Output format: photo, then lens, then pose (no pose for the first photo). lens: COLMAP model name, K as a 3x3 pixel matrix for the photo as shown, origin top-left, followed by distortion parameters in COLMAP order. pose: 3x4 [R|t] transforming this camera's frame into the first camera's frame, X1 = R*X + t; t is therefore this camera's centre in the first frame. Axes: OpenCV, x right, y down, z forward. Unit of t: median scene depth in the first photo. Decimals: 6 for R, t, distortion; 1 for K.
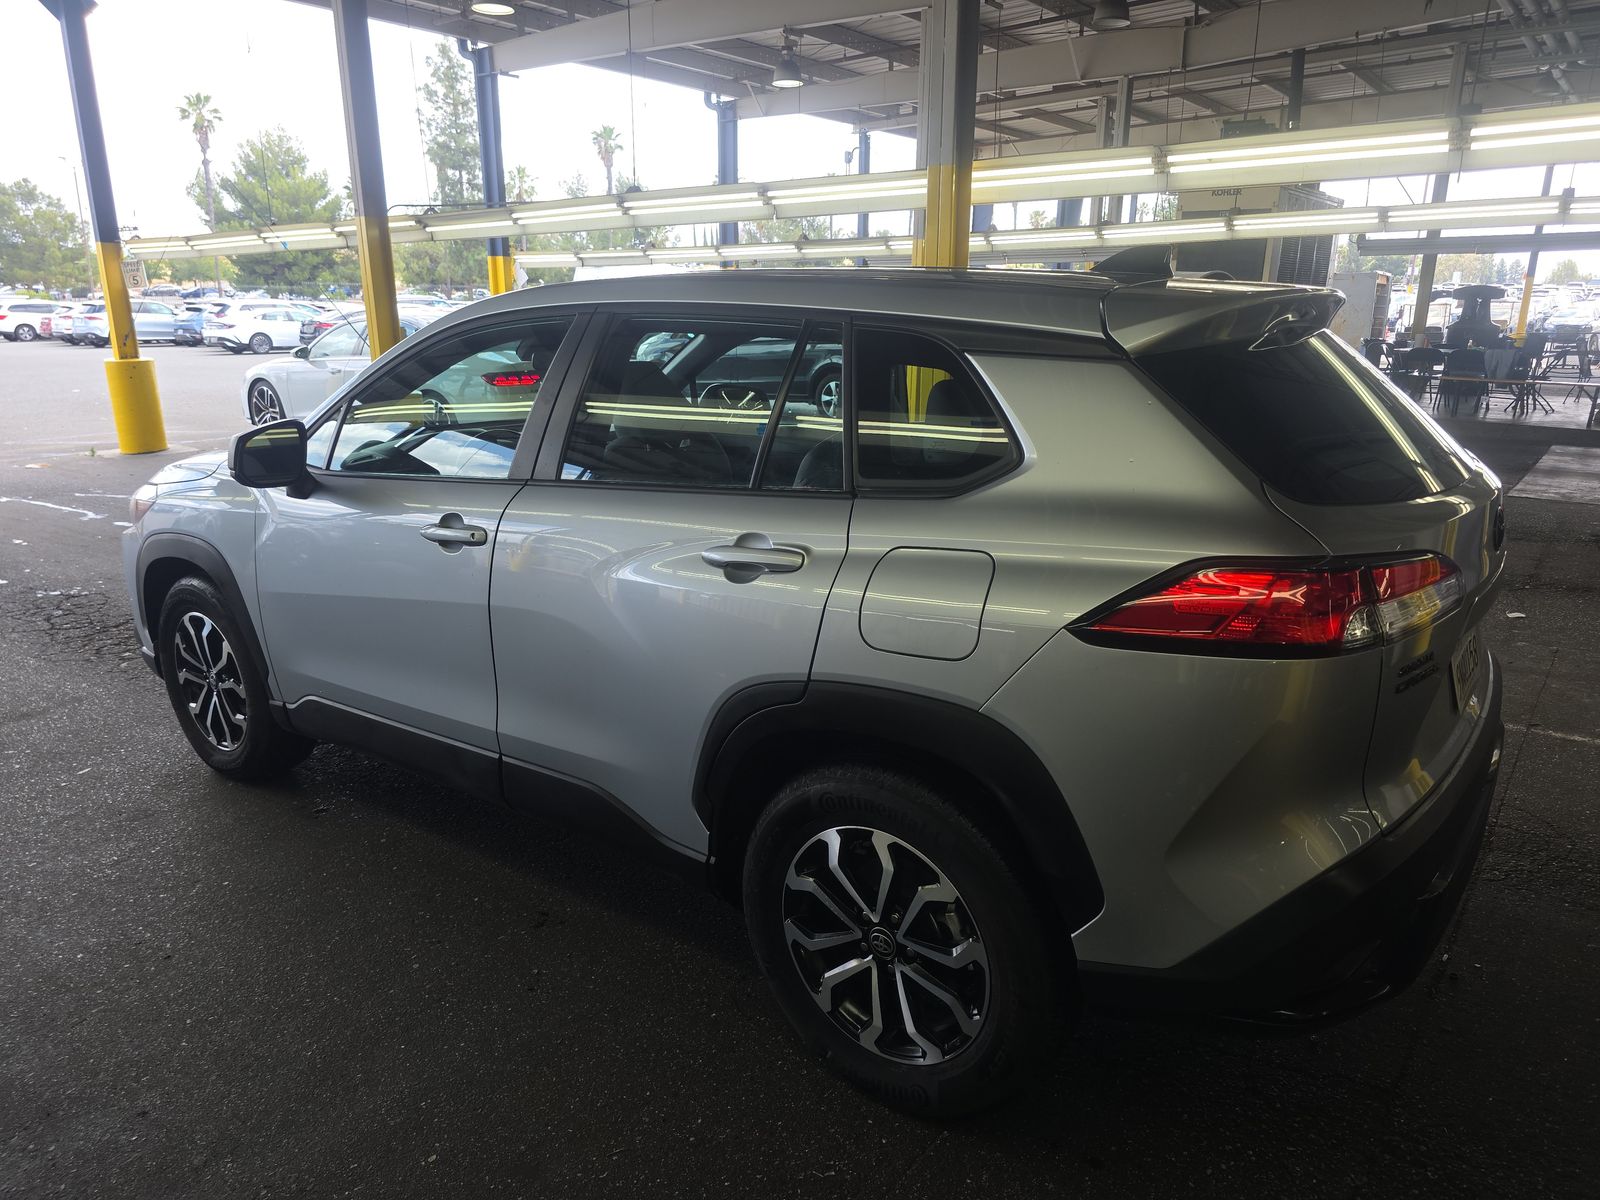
lens RADIAL K [[1099.1, 0, 806.8], [0, 1099.1, 604.3], [0, 0, 1]] dist [0.002000, -0.002677]
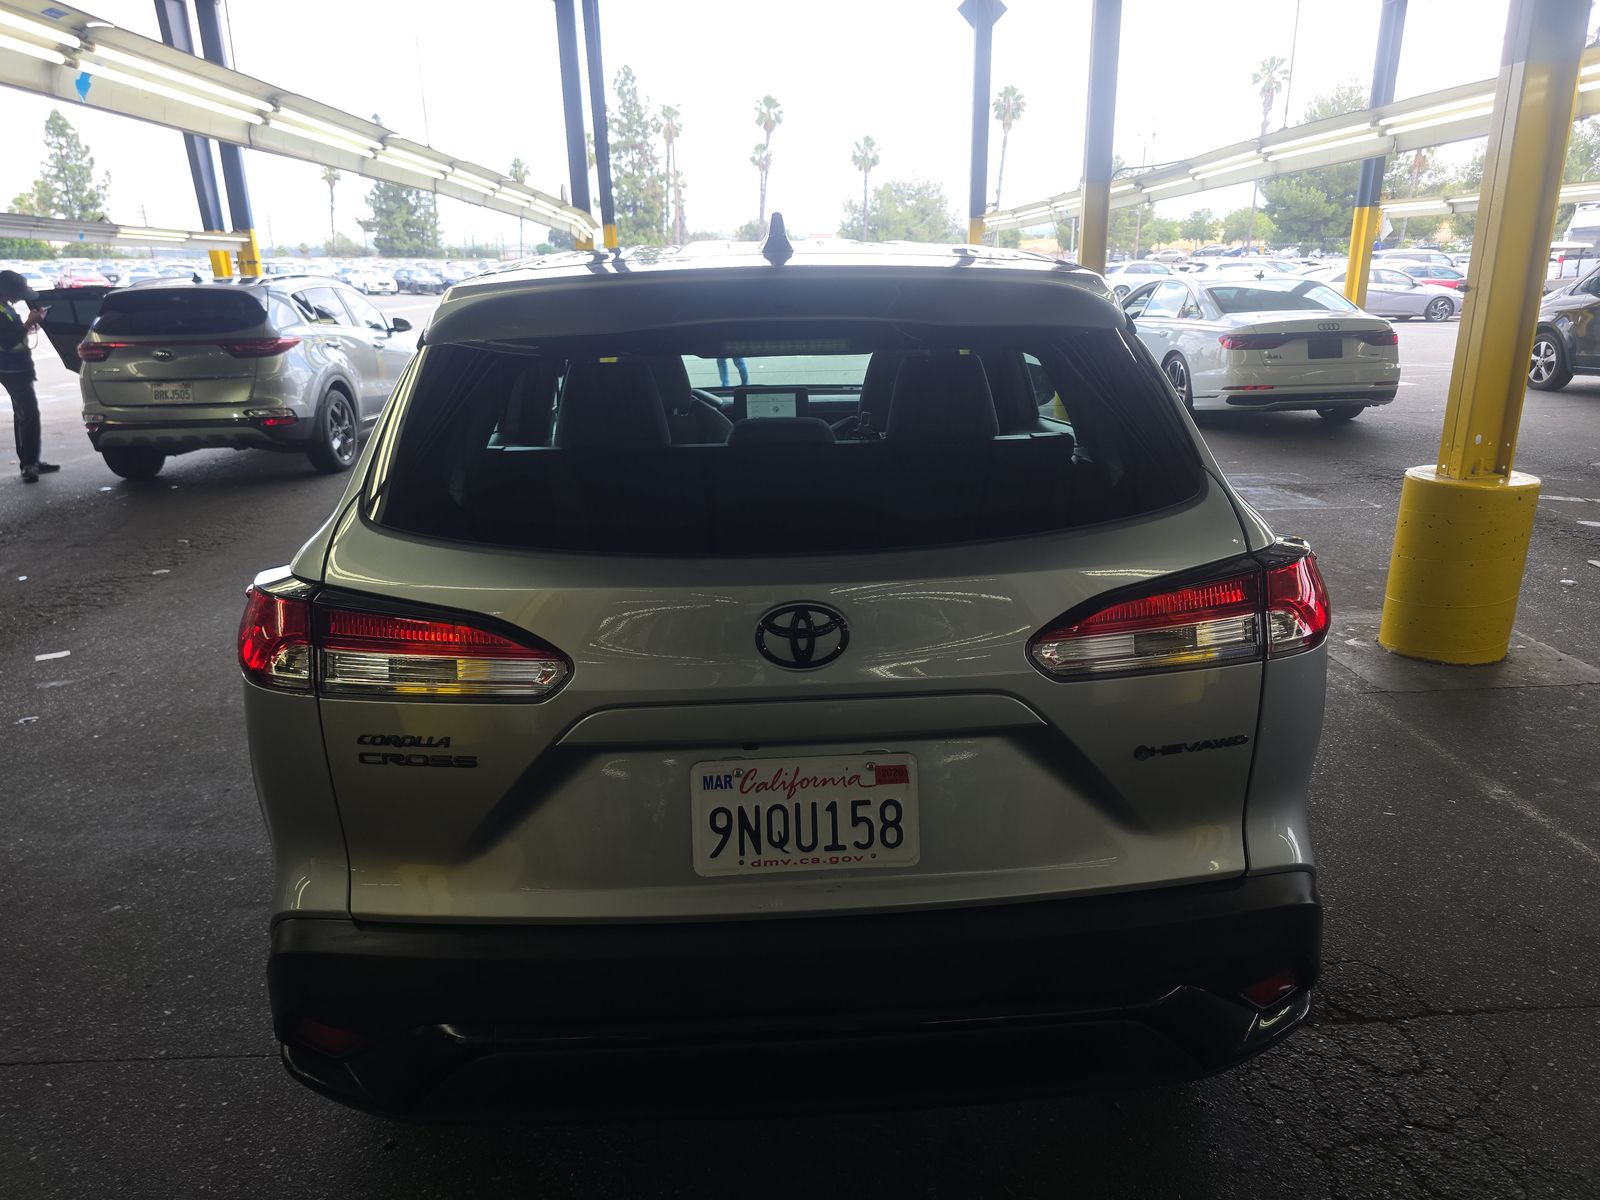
lens RADIAL K [[1099.1, 0, 806.8], [0, 1099.1, 604.3], [0, 0, 1]] dist [0.002000, -0.002677]
pose [[0.601525, 0.218504, -0.768390, 0.089162], [-0.189250, 0.973462, 0.128667, -0.012999], [0.776113, 0.068022, 0.626914, 0.045643]]
